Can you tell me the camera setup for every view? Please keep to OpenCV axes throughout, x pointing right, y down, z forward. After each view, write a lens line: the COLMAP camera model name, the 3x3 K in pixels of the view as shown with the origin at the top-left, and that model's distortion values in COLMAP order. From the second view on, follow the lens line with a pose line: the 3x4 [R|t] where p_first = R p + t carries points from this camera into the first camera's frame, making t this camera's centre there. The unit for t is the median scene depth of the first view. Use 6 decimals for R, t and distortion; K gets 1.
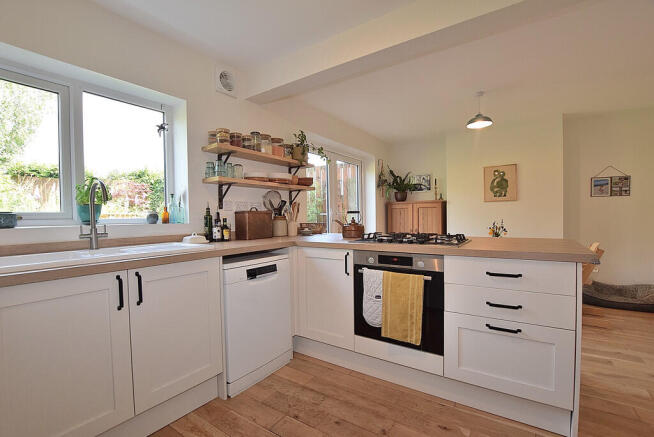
lens RADIAL K [[297.8, 0, 327.8], [0, 297.8, 219.4], [0, 0, 1]] dist [-0.026394, 0.000371]
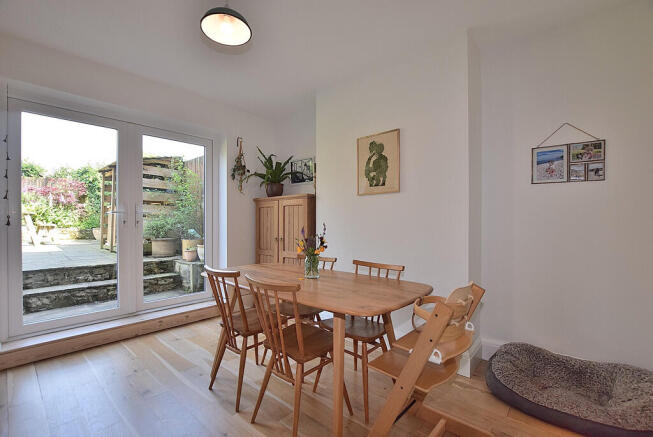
lens RADIAL K [[297.4, 0, 324.6], [0, 297.4, 218.1], [0, 0, 1]] dist [-0.026394, 0.000371]
pose [[0.993829, 0.011273, -0.110348, 0.550687], [-0.013120, 0.999786, -0.016021, -0.002351], [0.110144, 0.017370, 0.993764, 0.403125]]
